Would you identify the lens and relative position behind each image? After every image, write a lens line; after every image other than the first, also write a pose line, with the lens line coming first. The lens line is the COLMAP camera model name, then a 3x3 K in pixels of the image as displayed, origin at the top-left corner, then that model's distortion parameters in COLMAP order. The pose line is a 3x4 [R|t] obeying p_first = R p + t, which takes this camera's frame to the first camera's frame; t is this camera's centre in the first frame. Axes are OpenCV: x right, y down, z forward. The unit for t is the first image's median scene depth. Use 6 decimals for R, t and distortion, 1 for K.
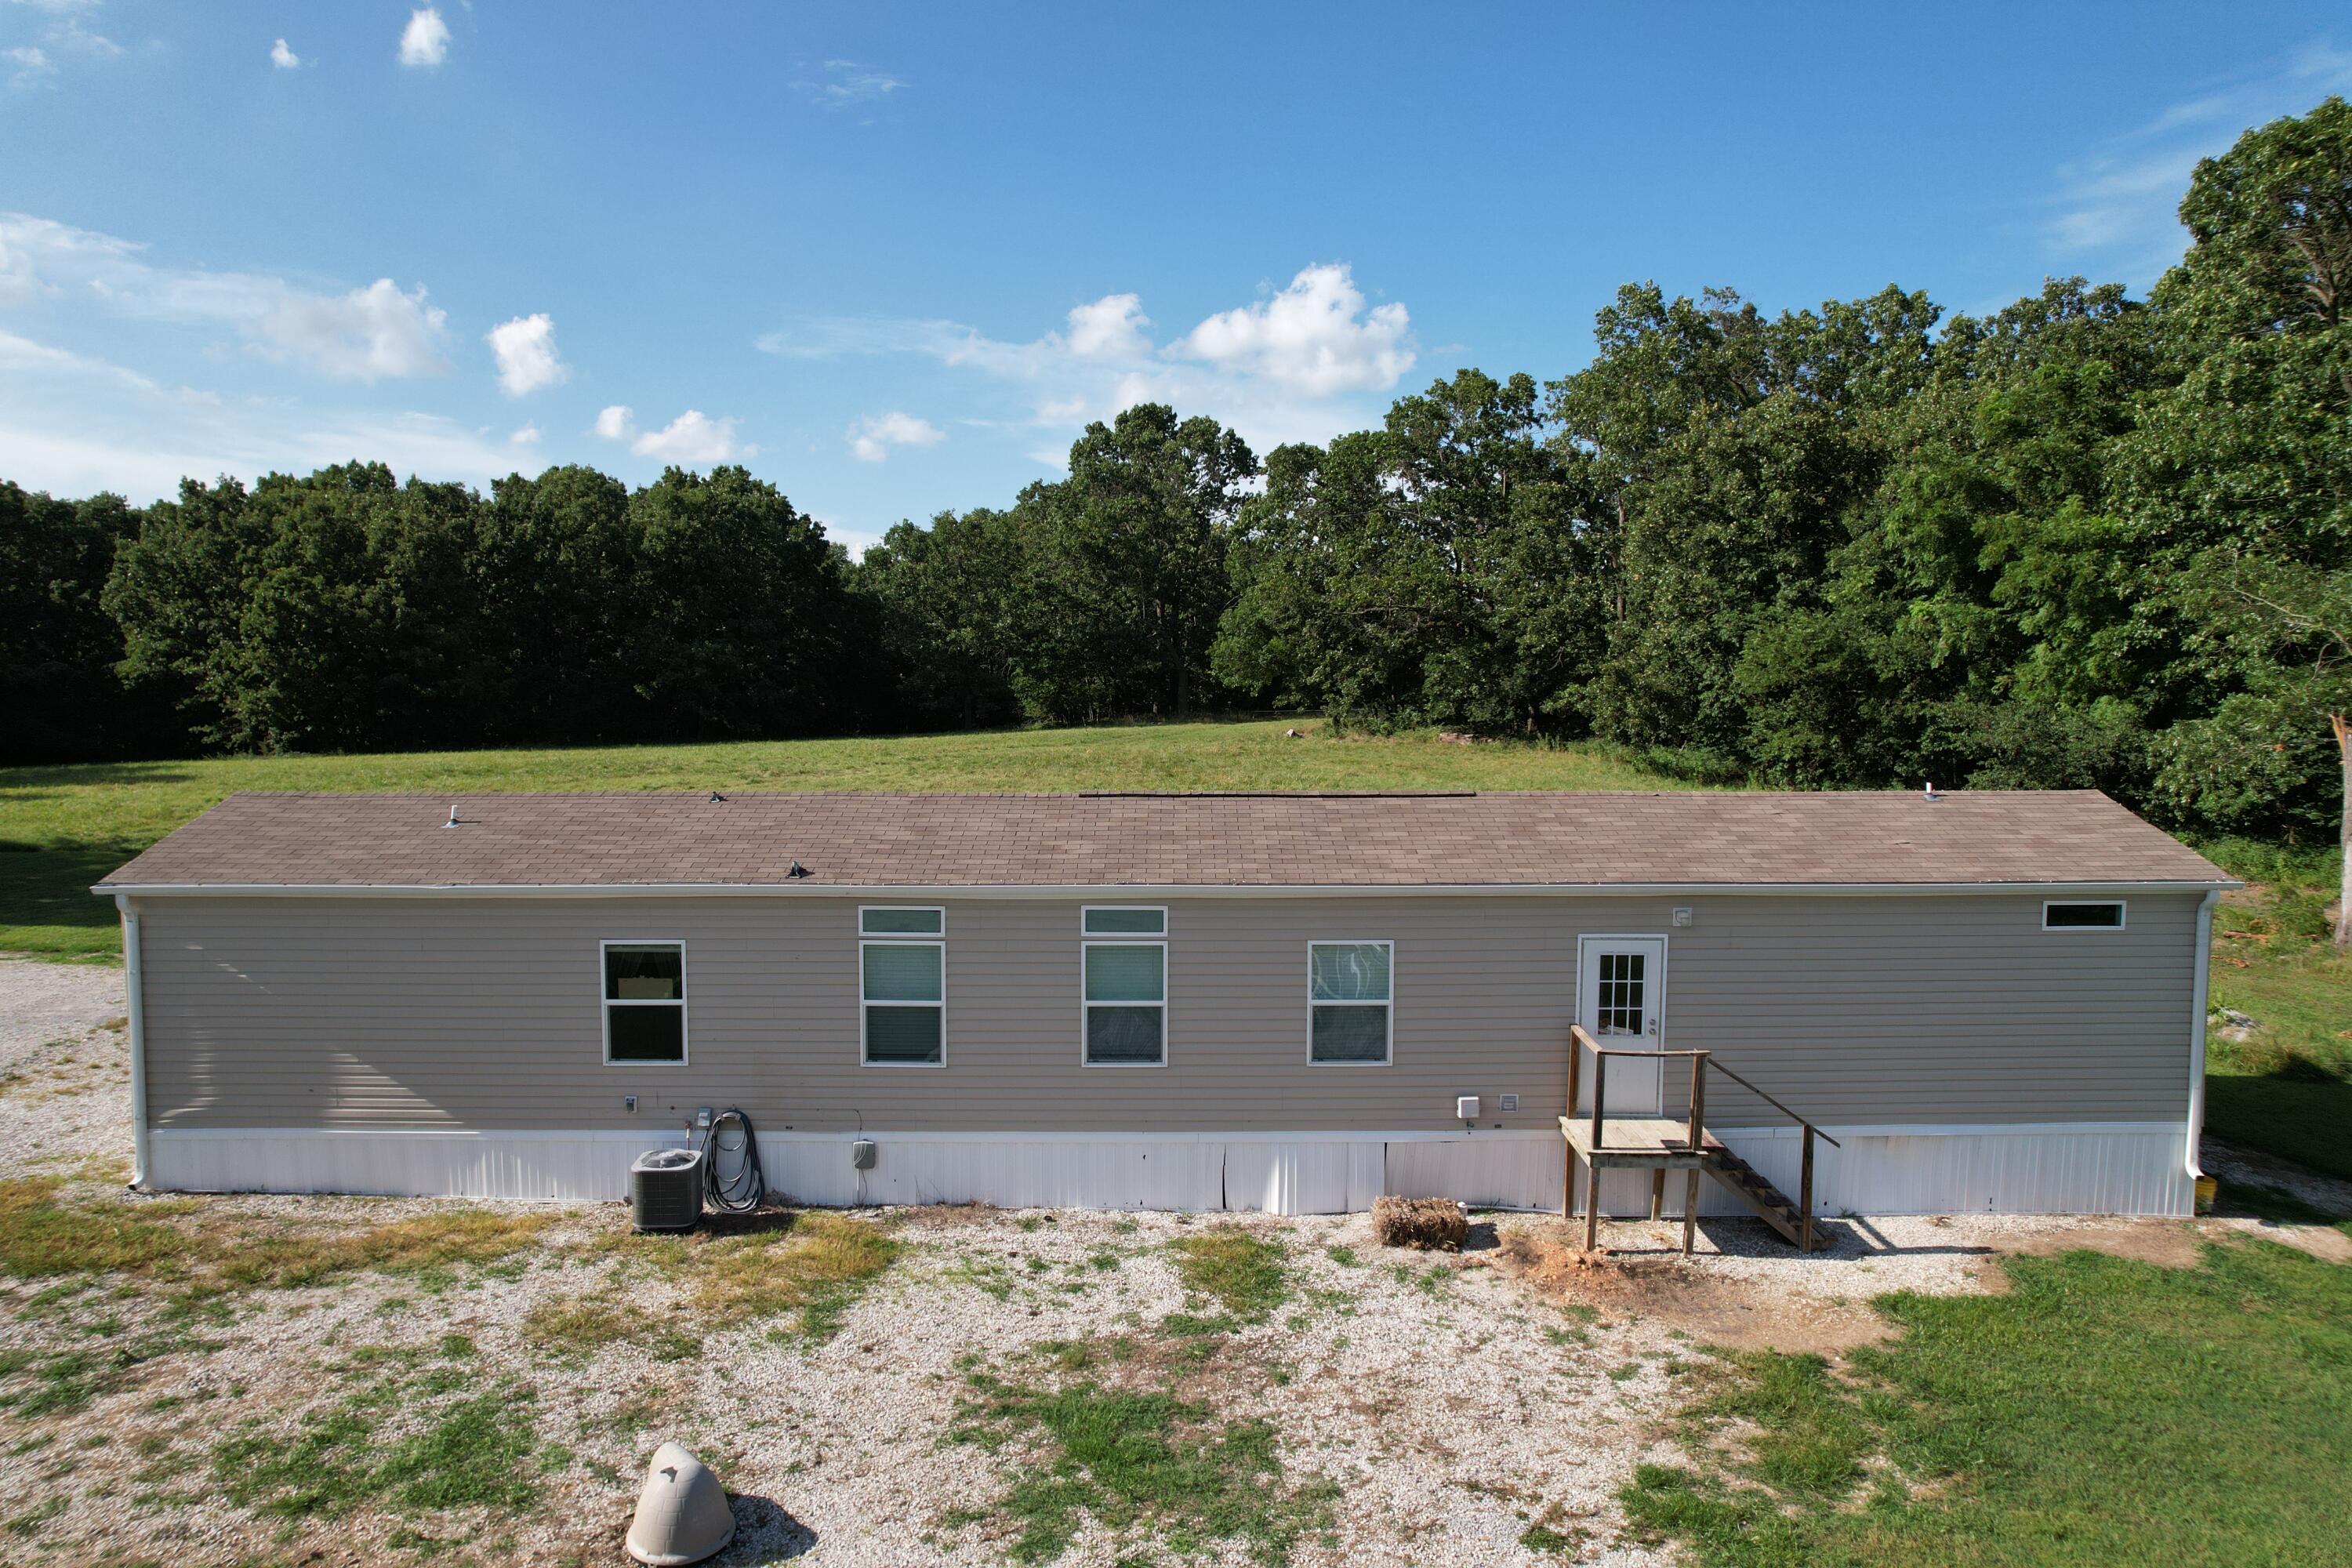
lens RADIAL K [[1516.6, 0, 1195.1], [0, 1516.6, 777.5], [0, 0, 1]] dist [-0.079087, 0.072210]
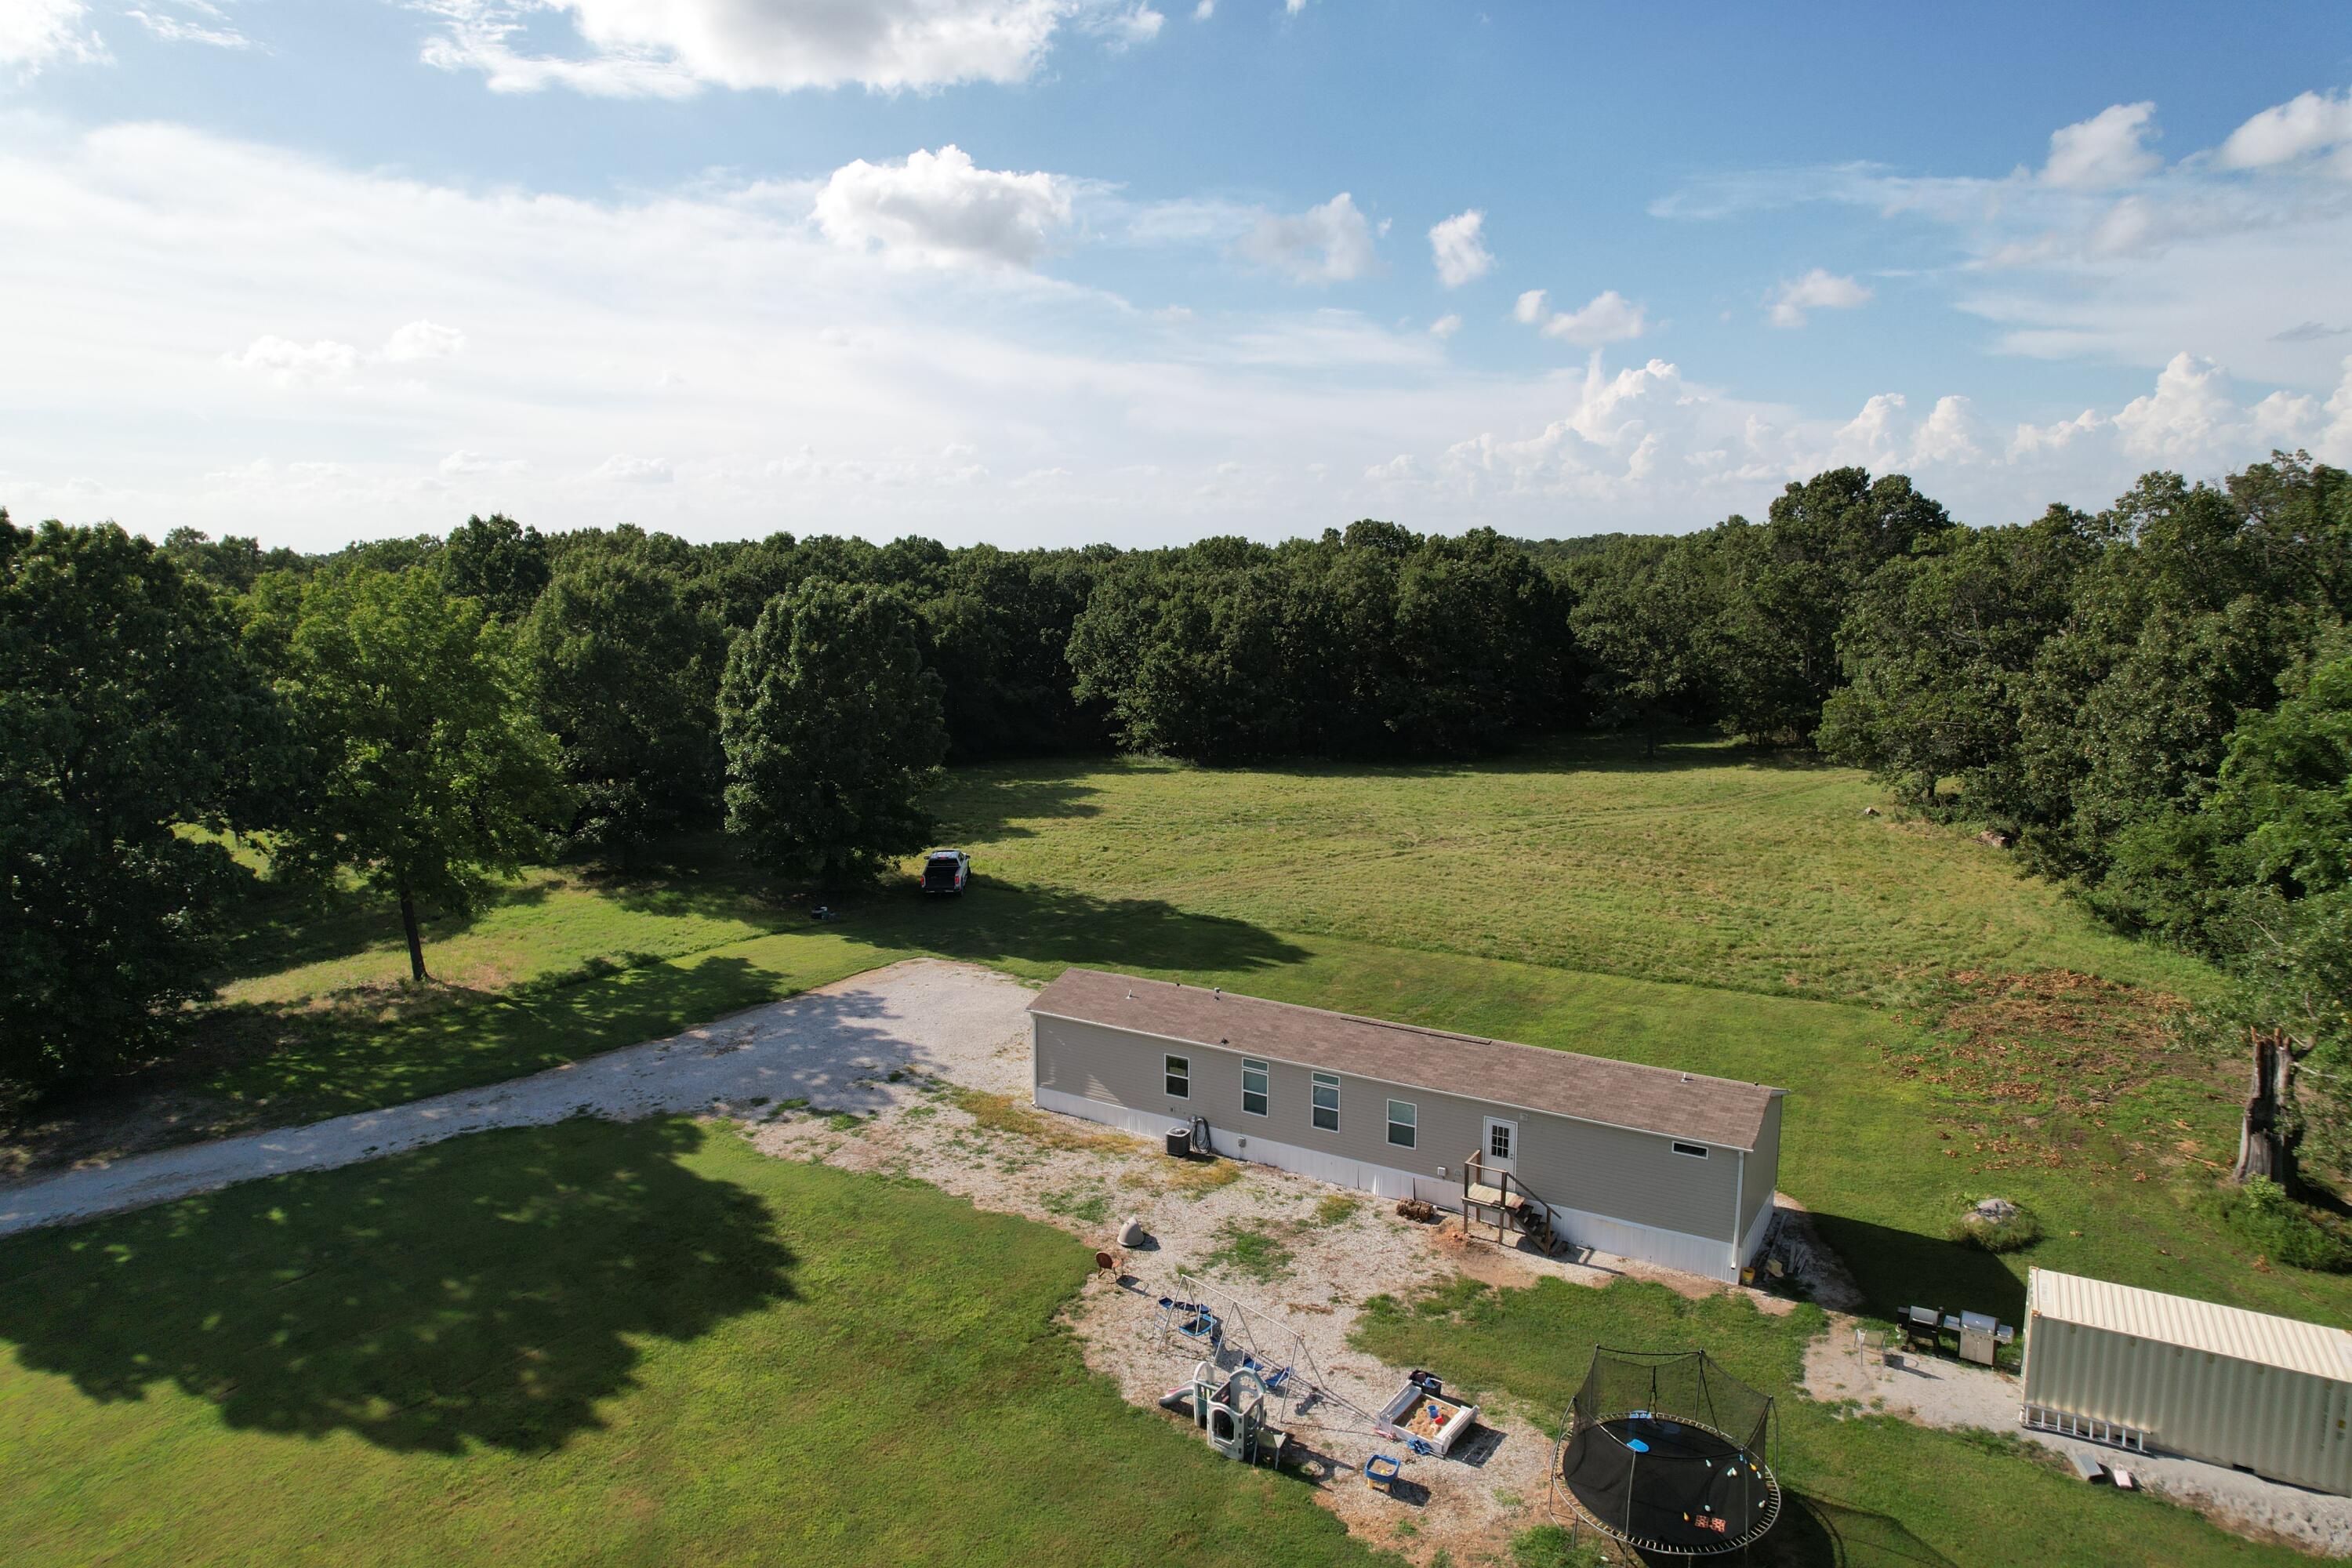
lens RADIAL K [[1516.6, 0, 1195.1], [0, 1516.6, 777.5], [0, 0, 1]] dist [-0.079087, 0.072210]
pose [[0.845866, 0.080831, -0.527236, 1.163270], [-0.039060, 0.995184, 0.089906, -0.693025], [0.531964, -0.055454, 0.844949, -1.427301]]
